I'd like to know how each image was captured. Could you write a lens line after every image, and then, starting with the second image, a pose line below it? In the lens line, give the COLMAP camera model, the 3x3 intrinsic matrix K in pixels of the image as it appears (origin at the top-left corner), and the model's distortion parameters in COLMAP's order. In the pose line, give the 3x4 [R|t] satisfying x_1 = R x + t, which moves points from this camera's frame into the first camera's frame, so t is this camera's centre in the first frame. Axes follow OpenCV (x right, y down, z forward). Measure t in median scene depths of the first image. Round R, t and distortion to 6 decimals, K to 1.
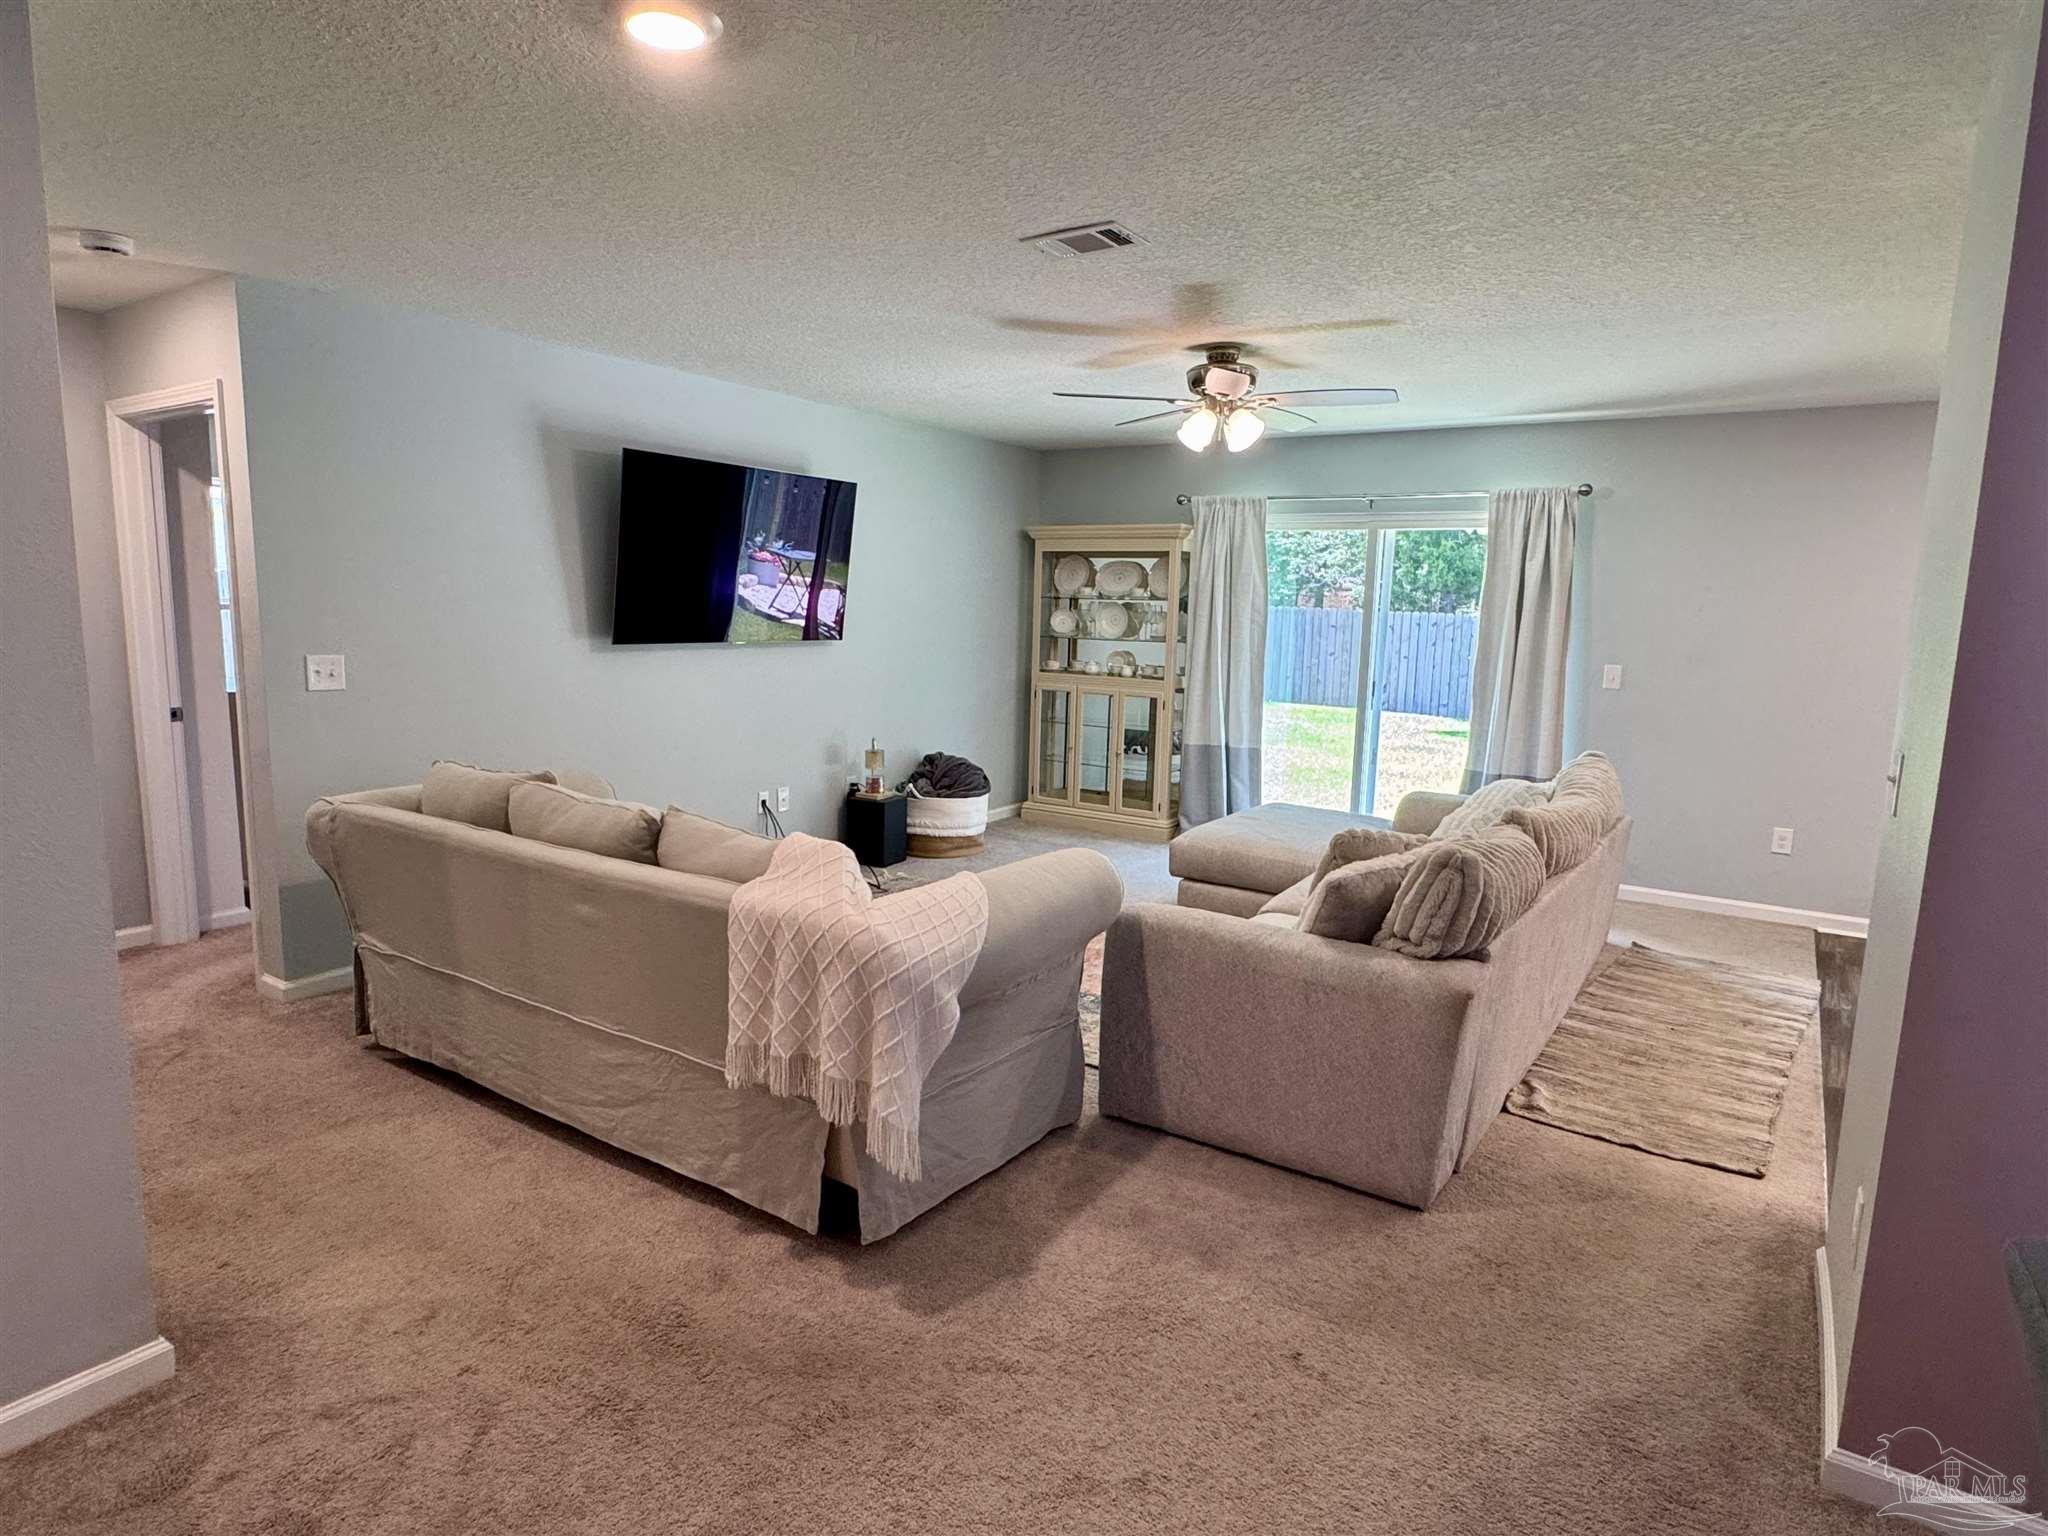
lens RADIAL K [[1147.6, 0, 1026.2], [0, 1147.6, 772.4], [0, 0, 1]] dist [0.001348, 0.002579]
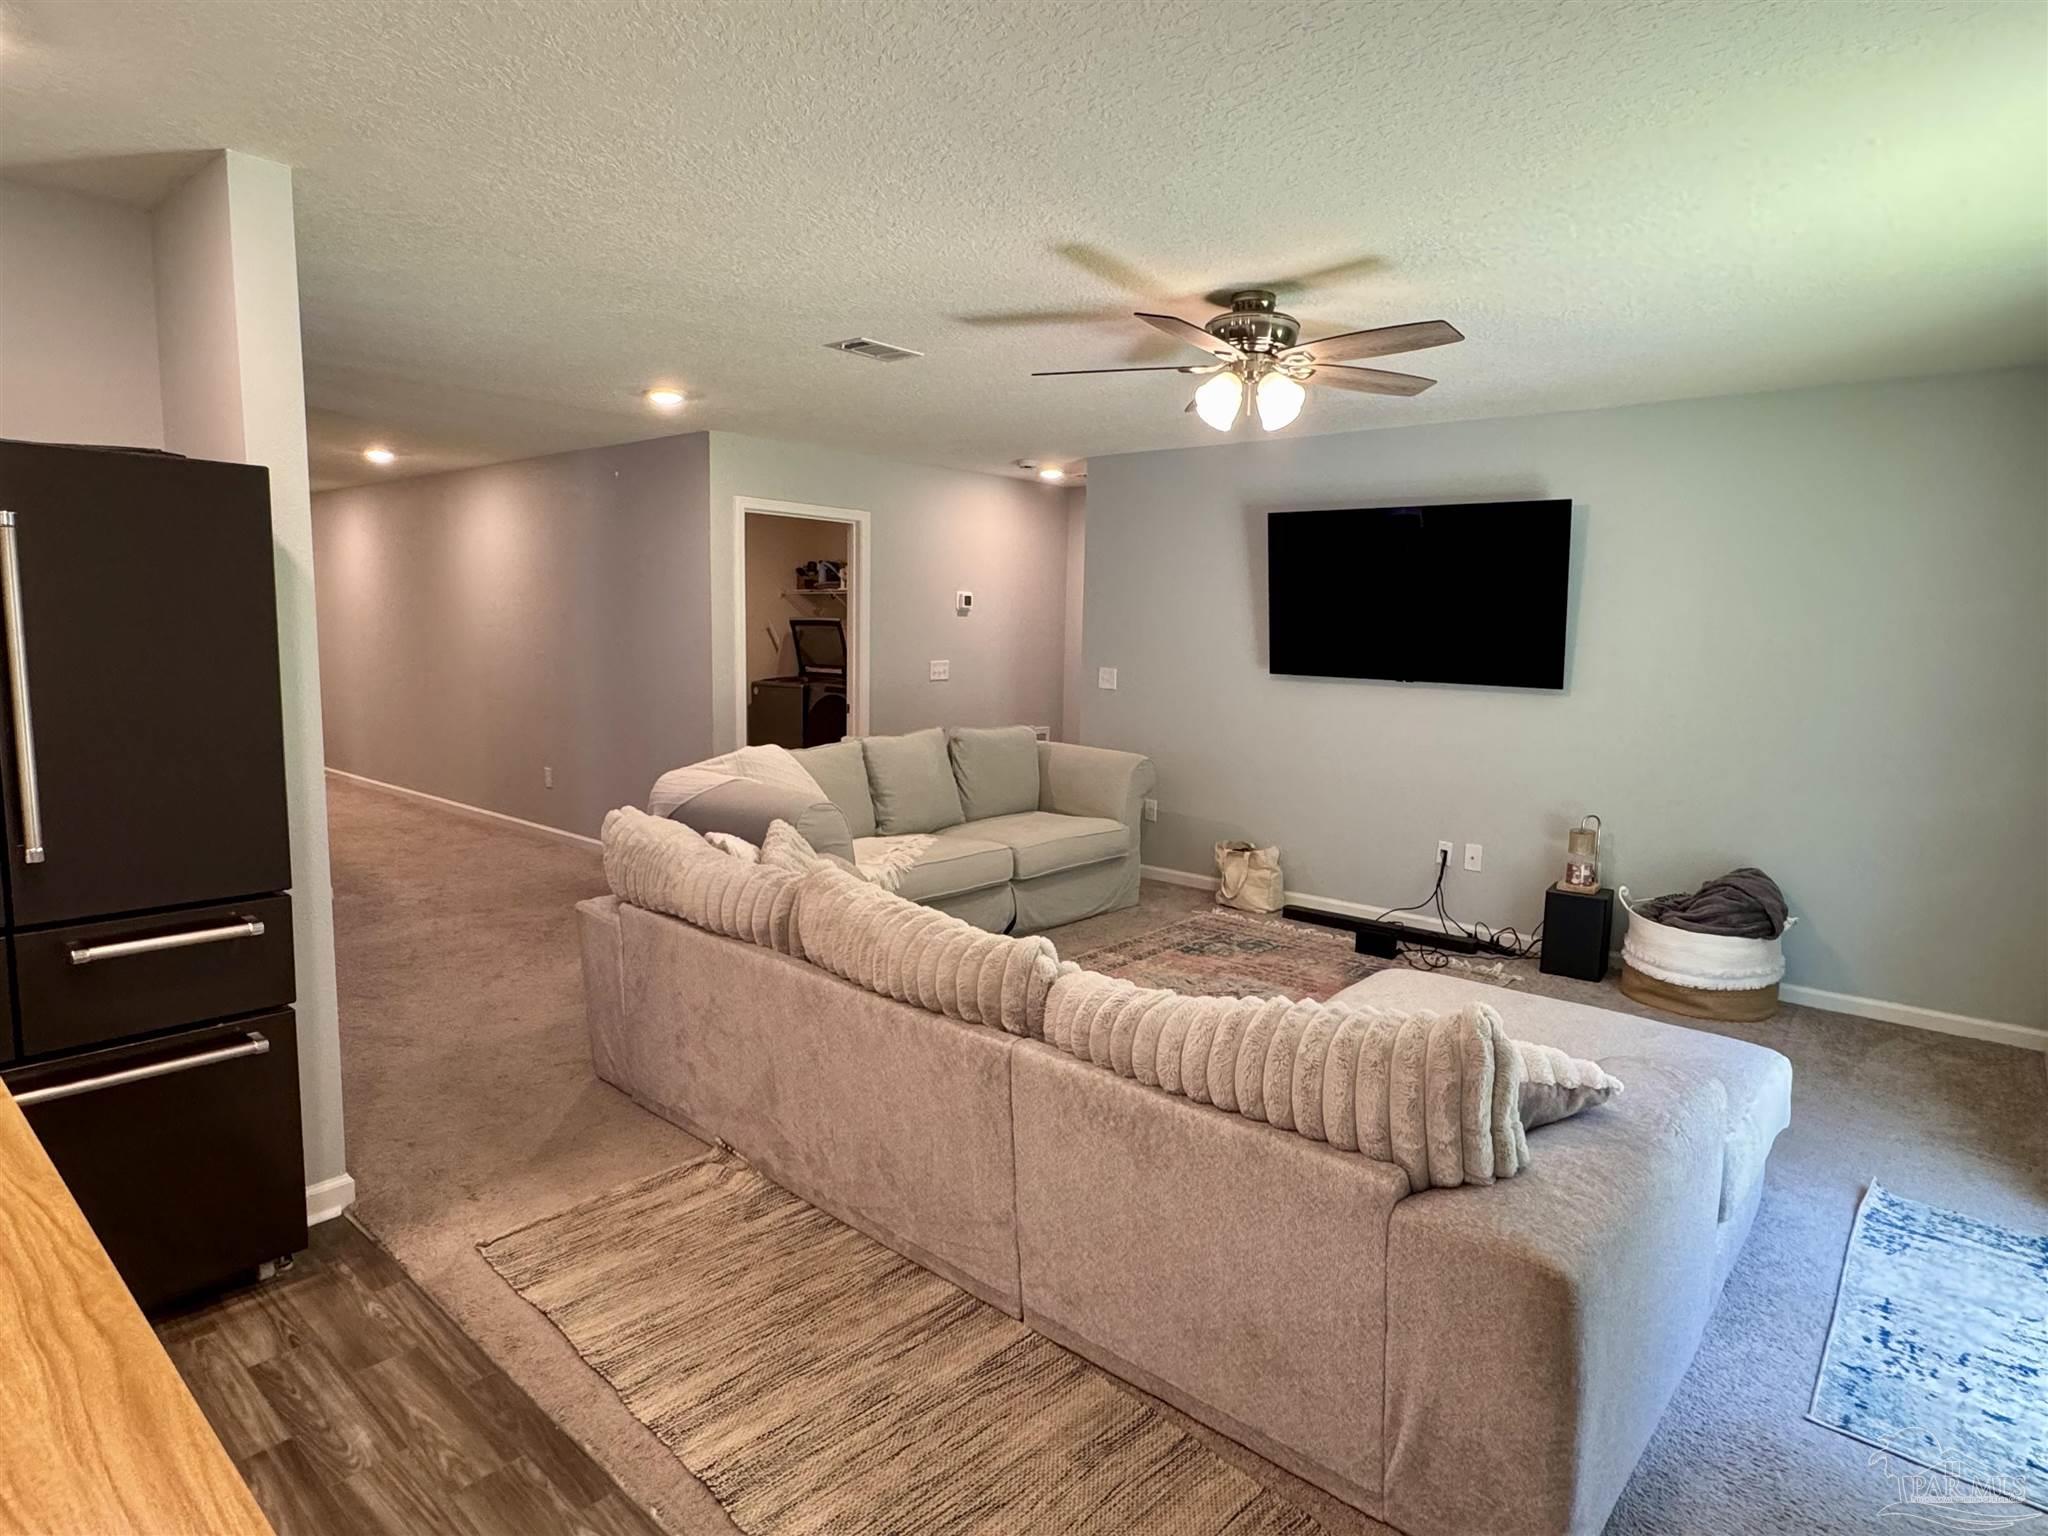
lens RADIAL K [[1147.6, 0, 1023.2], [0, 1147.6, 778.2], [0, 0, 1]] dist [0.001348, 0.002579]
pose [[-0.141055, 0.105967, -0.984314, 0.929582], [-0.170470, 0.976804, 0.129587, -0.121162], [0.975214, 0.186075, -0.119719, 0.951511]]
